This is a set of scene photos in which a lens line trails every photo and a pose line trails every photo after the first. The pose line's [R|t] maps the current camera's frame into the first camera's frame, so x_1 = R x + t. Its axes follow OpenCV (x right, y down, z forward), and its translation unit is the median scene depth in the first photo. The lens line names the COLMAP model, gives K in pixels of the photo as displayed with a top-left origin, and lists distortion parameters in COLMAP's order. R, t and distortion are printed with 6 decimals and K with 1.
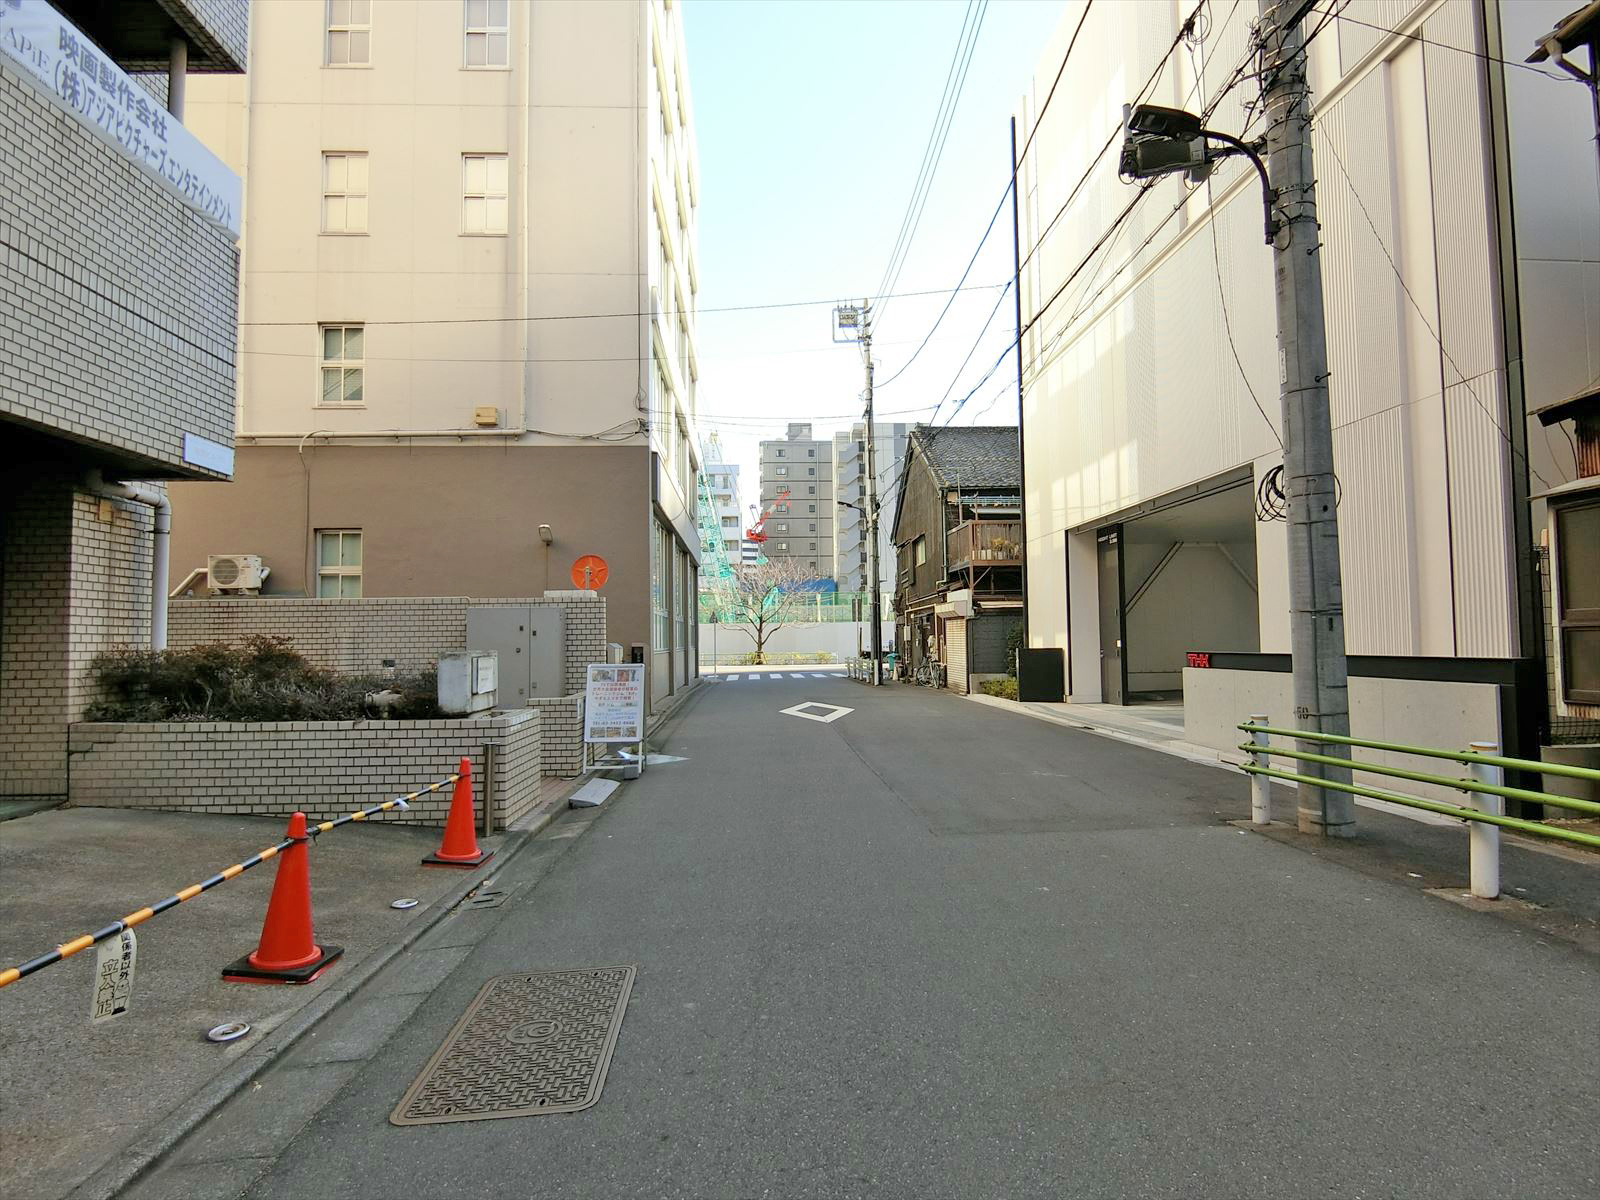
lens RADIAL K [[885.9, 0, 800.0], [0, 885.9, 600.0], [0, 0, 1]] dist [0.000320, 0.000021]
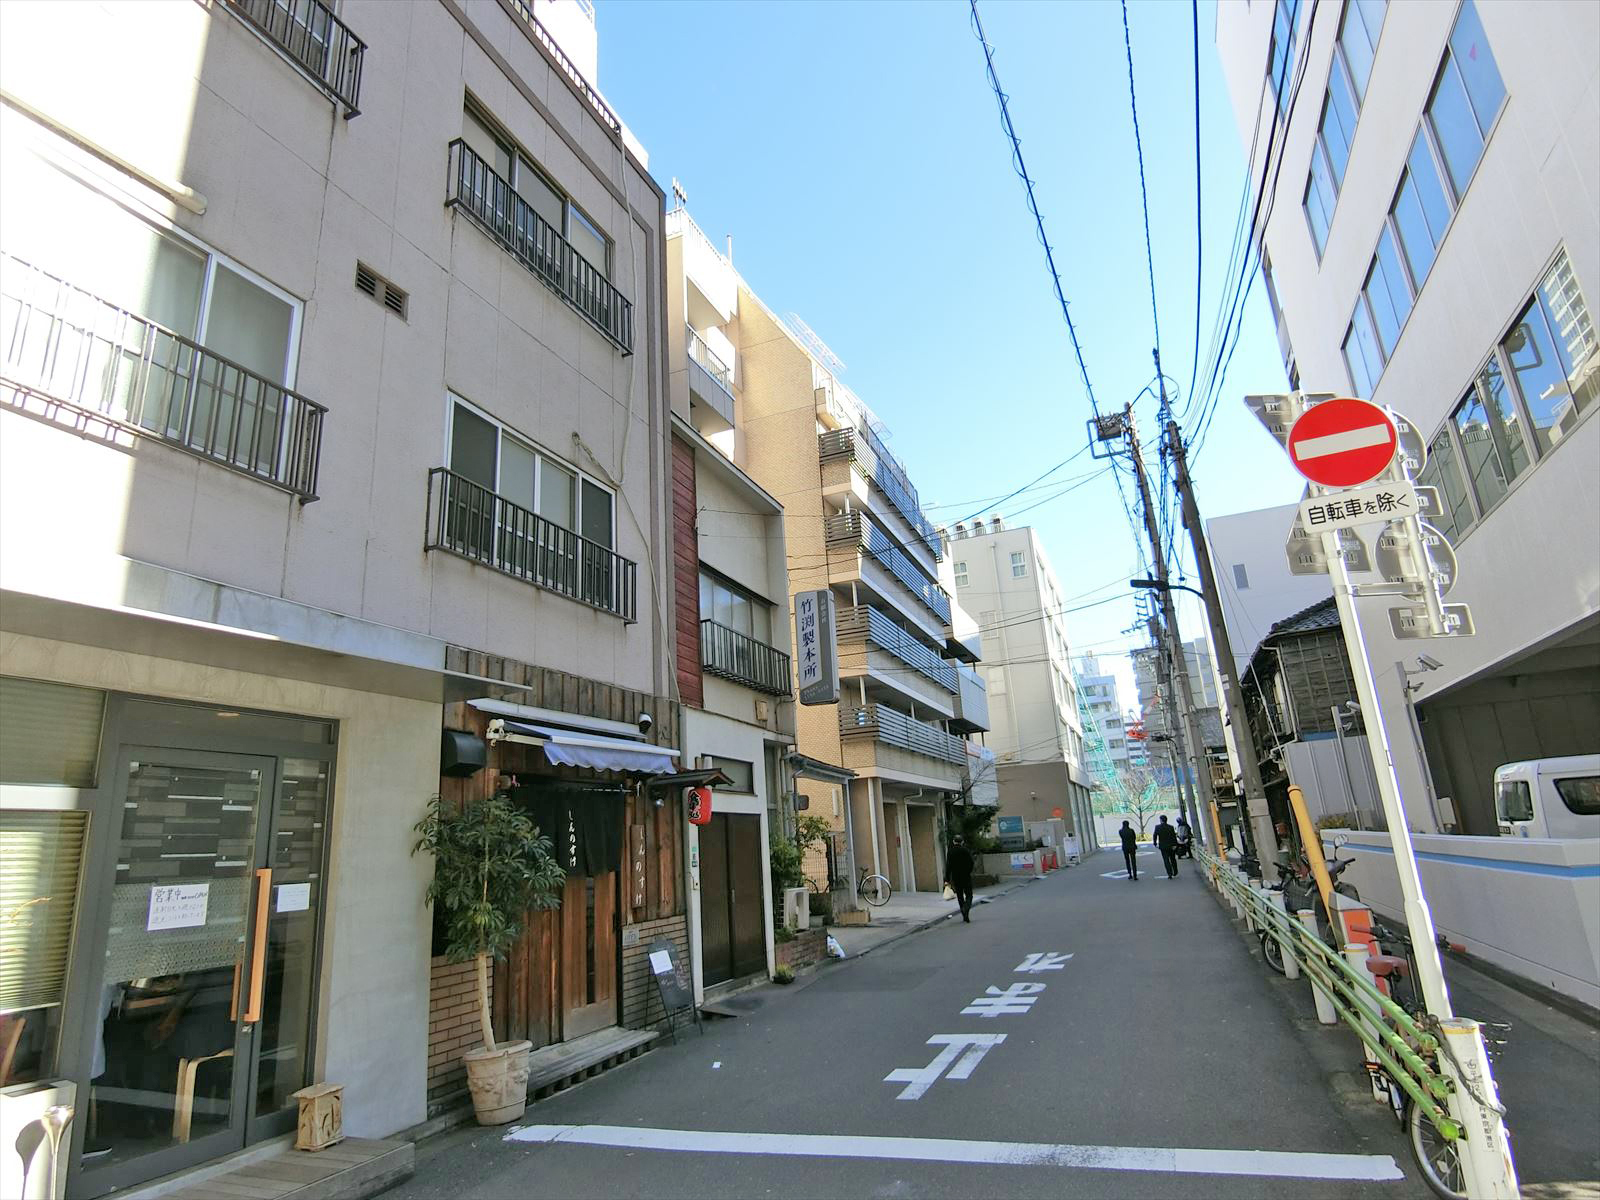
lens RADIAL K [[885.9, 0, 800.0], [0, 885.9, 600.0], [0, 0, 1]] dist [0.000320, 0.000021]
pose [[0.904267, -0.164306, -0.394087, 0.116758], [0.078259, 0.971136, -0.225324, -0.042985], [0.419734, 0.172912, 0.891024, -0.864128]]
